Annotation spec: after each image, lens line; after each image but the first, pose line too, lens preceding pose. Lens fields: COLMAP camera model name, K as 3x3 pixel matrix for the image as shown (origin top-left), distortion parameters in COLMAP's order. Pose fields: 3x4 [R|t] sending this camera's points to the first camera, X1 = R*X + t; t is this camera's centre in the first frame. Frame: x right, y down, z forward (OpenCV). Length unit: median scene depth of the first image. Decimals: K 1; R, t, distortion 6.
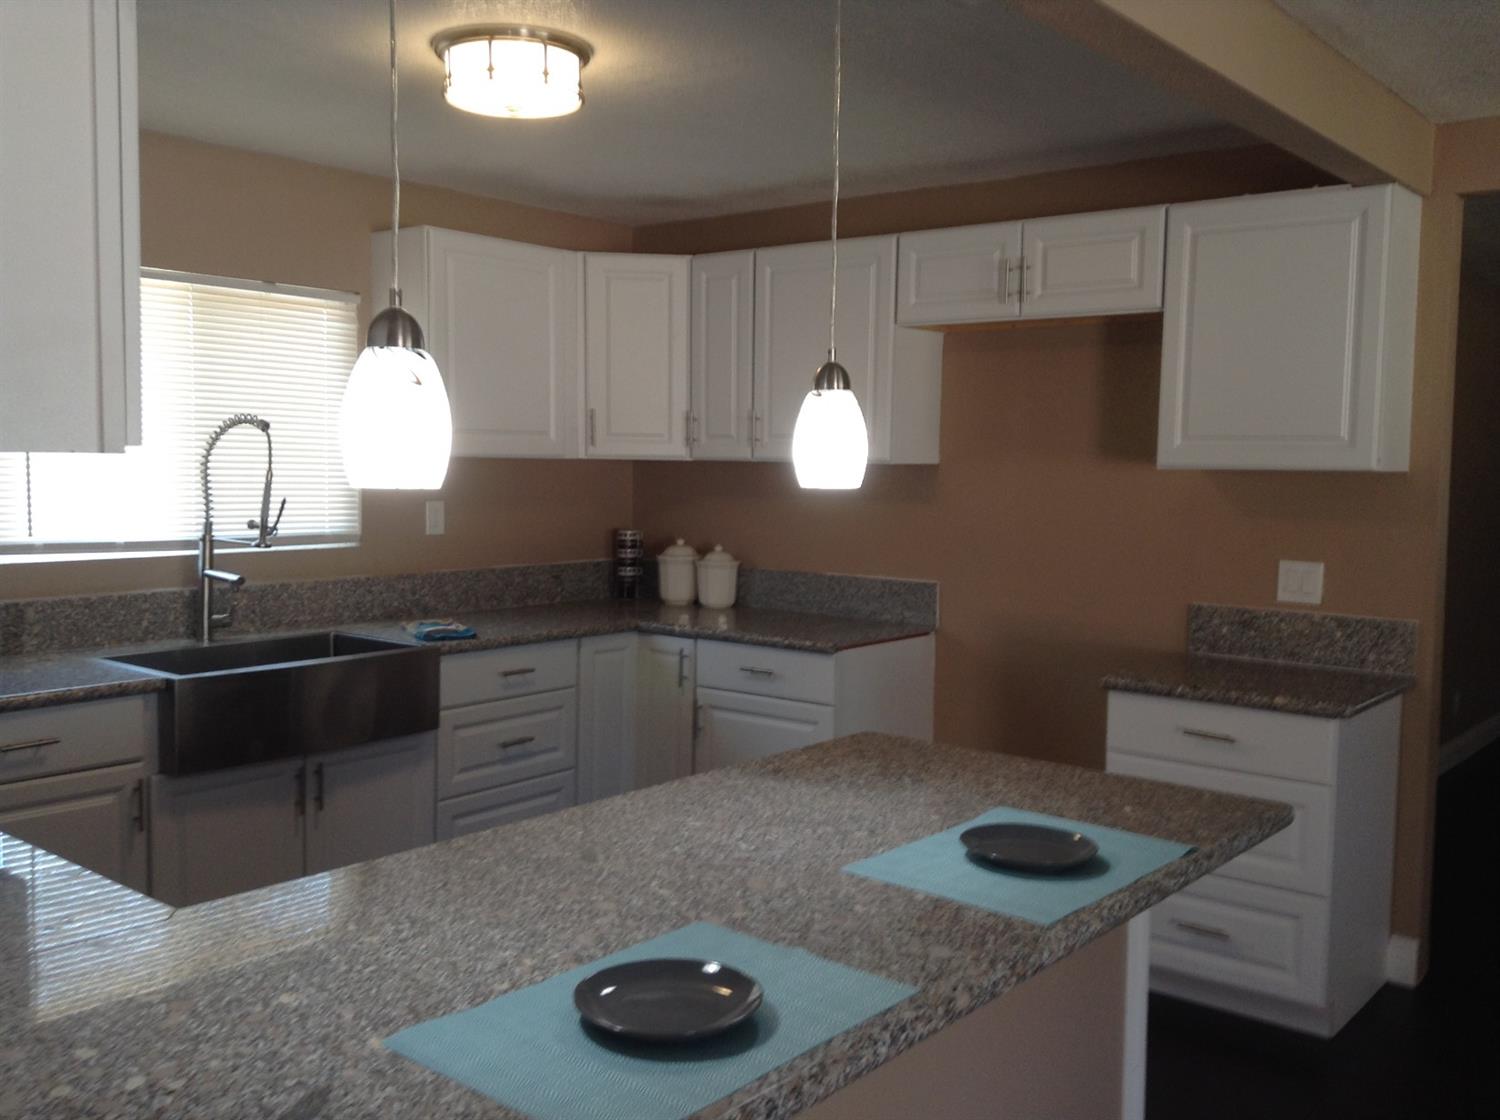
lens RADIAL K [[1399.9, 0, 765.8], [0, 1399.9, 569.1], [0, 0, 1]] dist [0.069221, 0.000000]
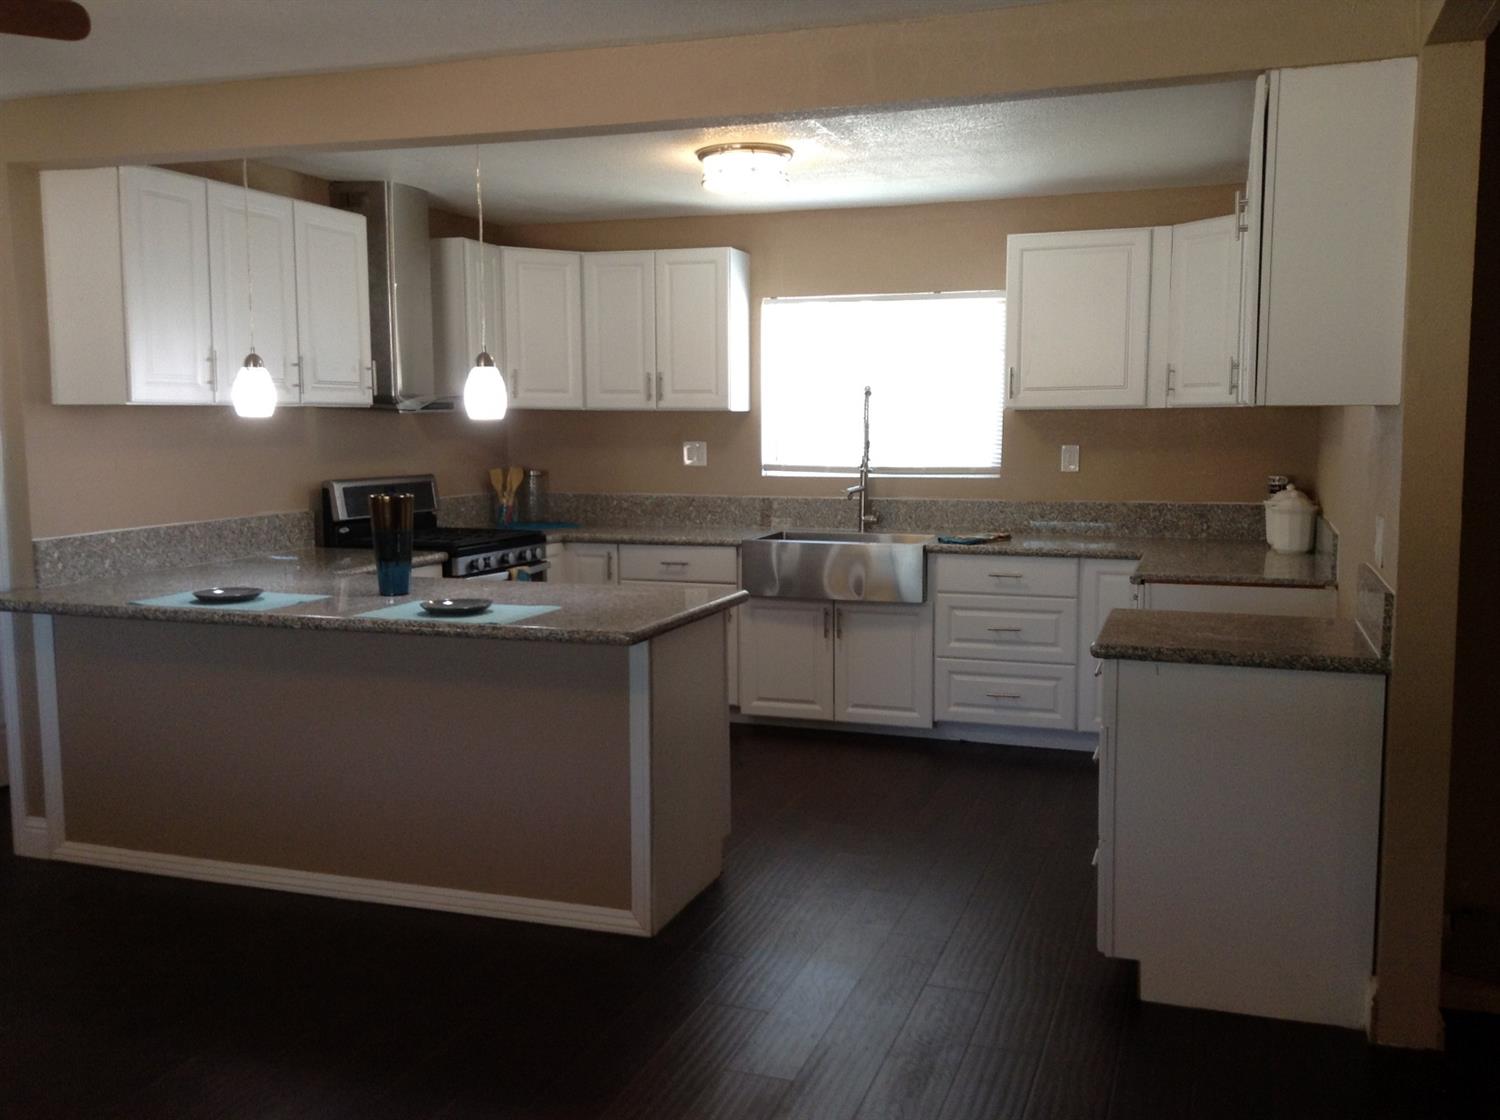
lens RADIAL K [[1399.9, 0, 754.9], [0, 1399.9, 596.5], [0, 0, 1]] dist [0.069221, 0.000000]
pose [[0.315408, 0.105624, -0.943060, 0.977246], [-0.068059, 0.993745, 0.088539, -0.006538], [0.946512, 0.036258, 0.320624, 0.368544]]
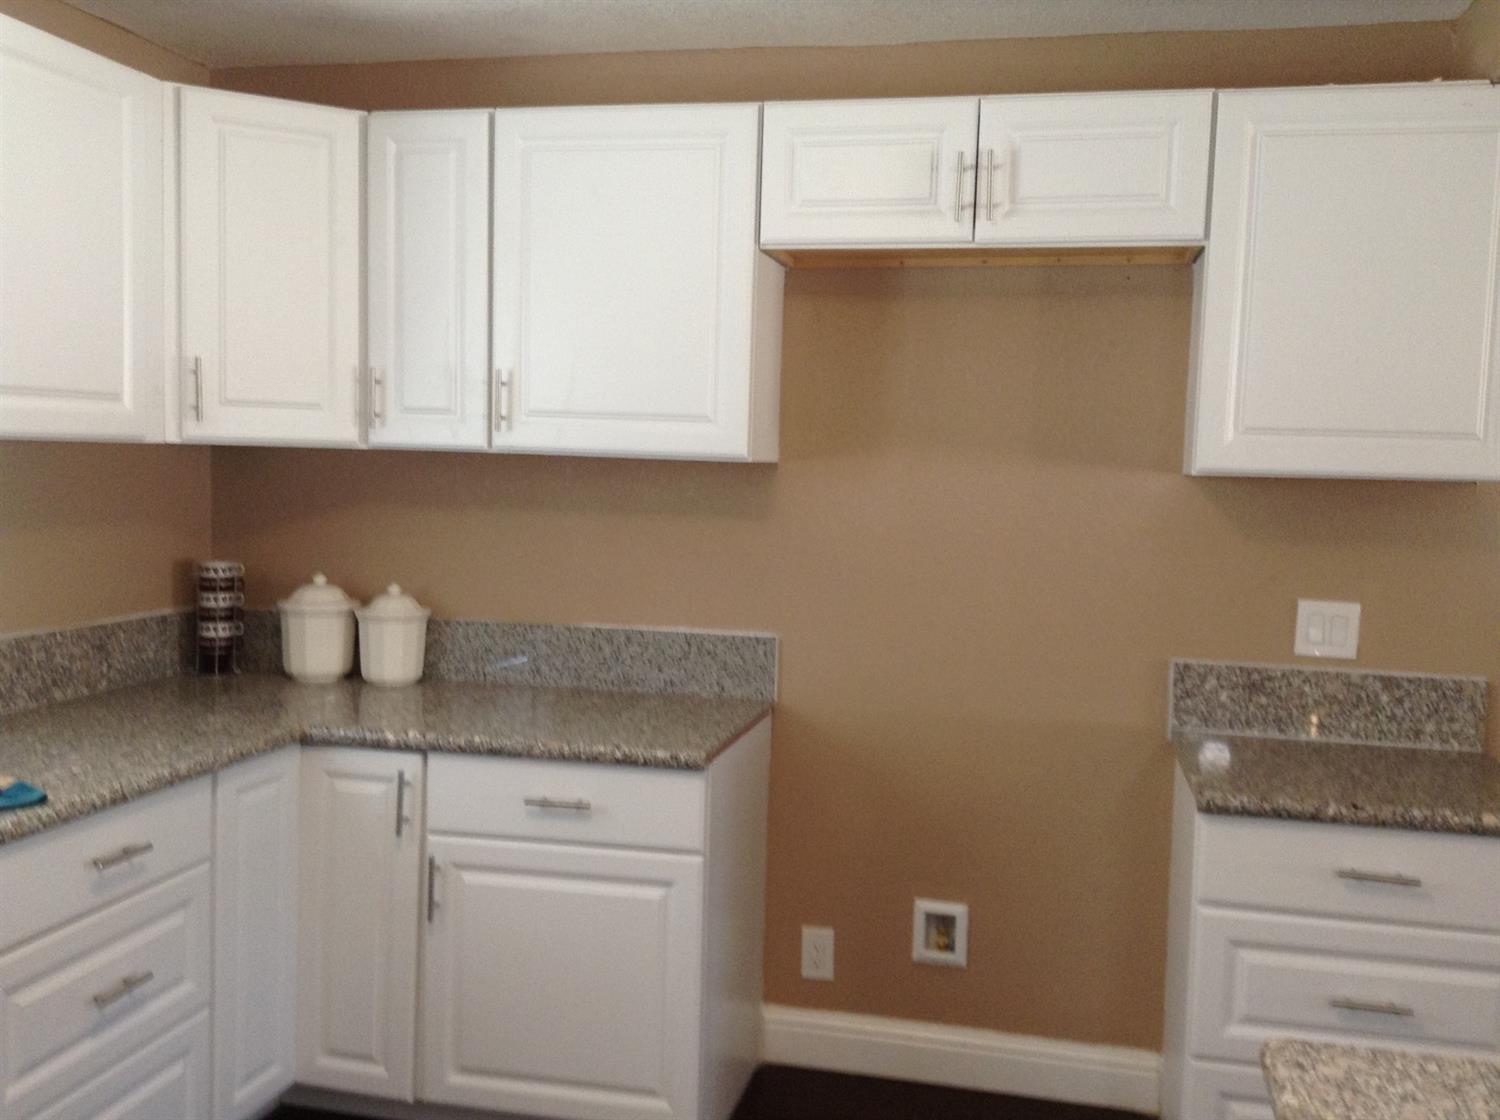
lens RADIAL K [[1399.9, 0, 760.8], [0, 1399.9, 552.9], [0, 0, 1]] dist [0.069221, 0.000000]
pose [[0.897838, -0.017547, 0.439977, -0.196037], [0.019768, 0.999804, -0.000466, -0.033097], [-0.439882, 0.009116, 0.898009, 0.429457]]
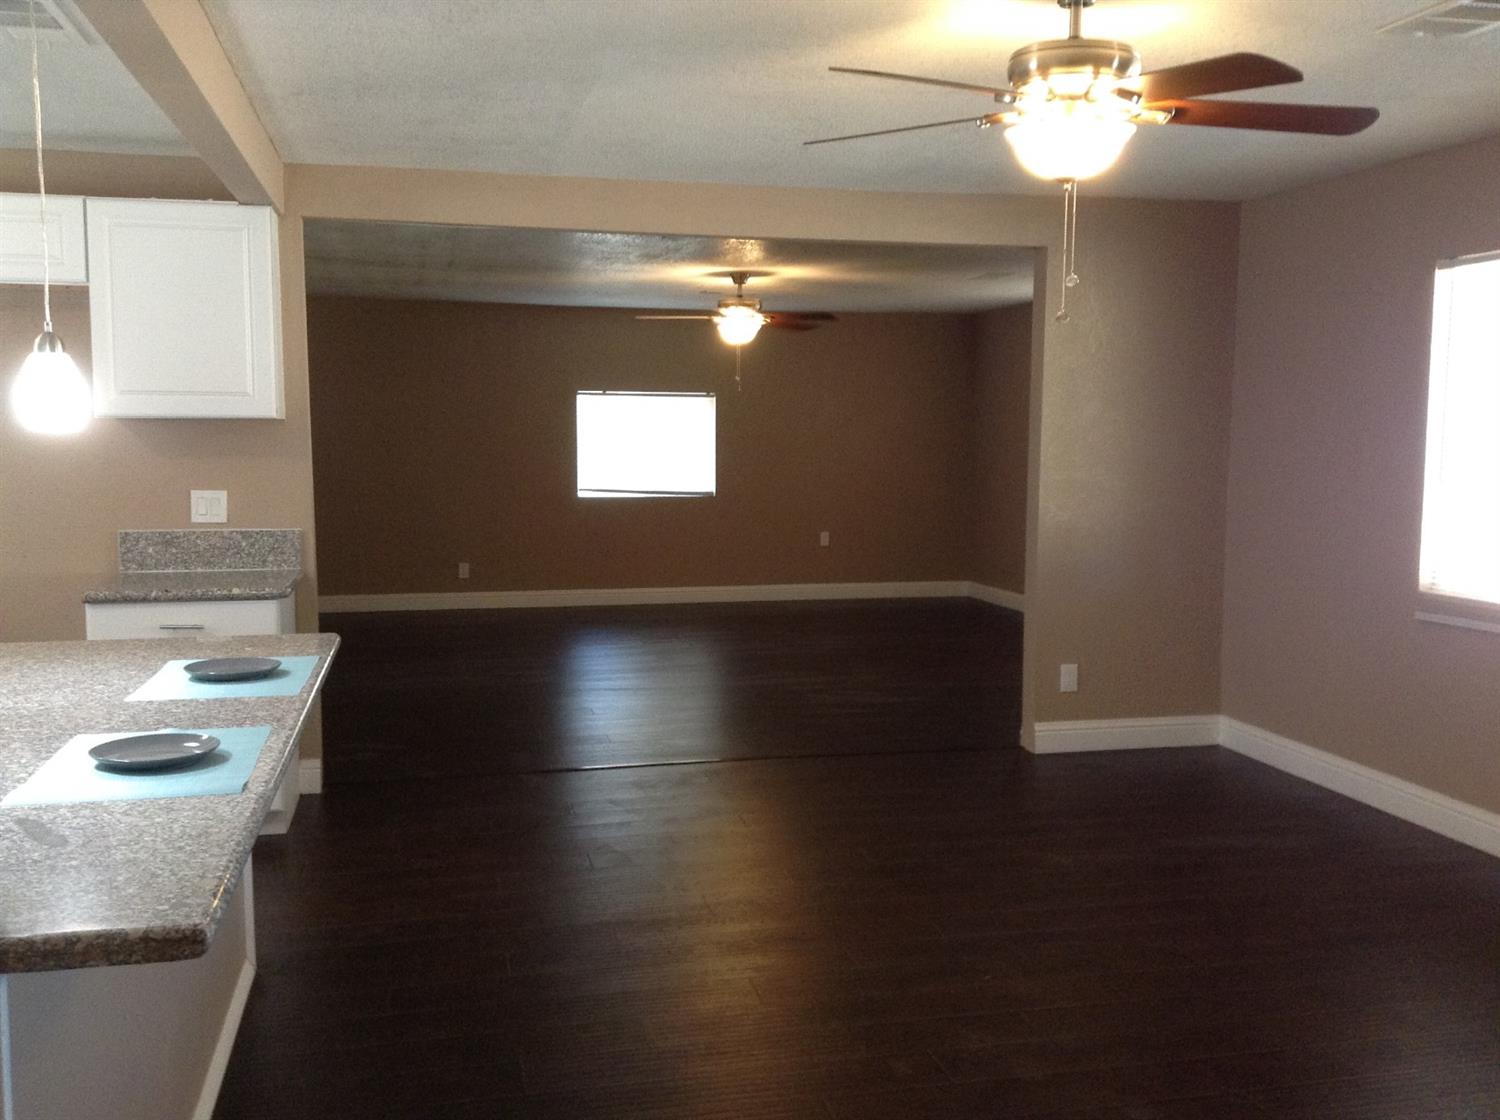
lens RADIAL K [[1461.9, 0, 749.6], [0, 1461.9, 555.0], [0, 0, 1]] dist [0.043004, 0.000000]
pose [[0.635528, -0.087626, 0.767089, -0.305836], [0.071137, 0.995958, 0.054833, 0.013744], [-0.768794, 0.019721, 0.639193, -0.201007]]
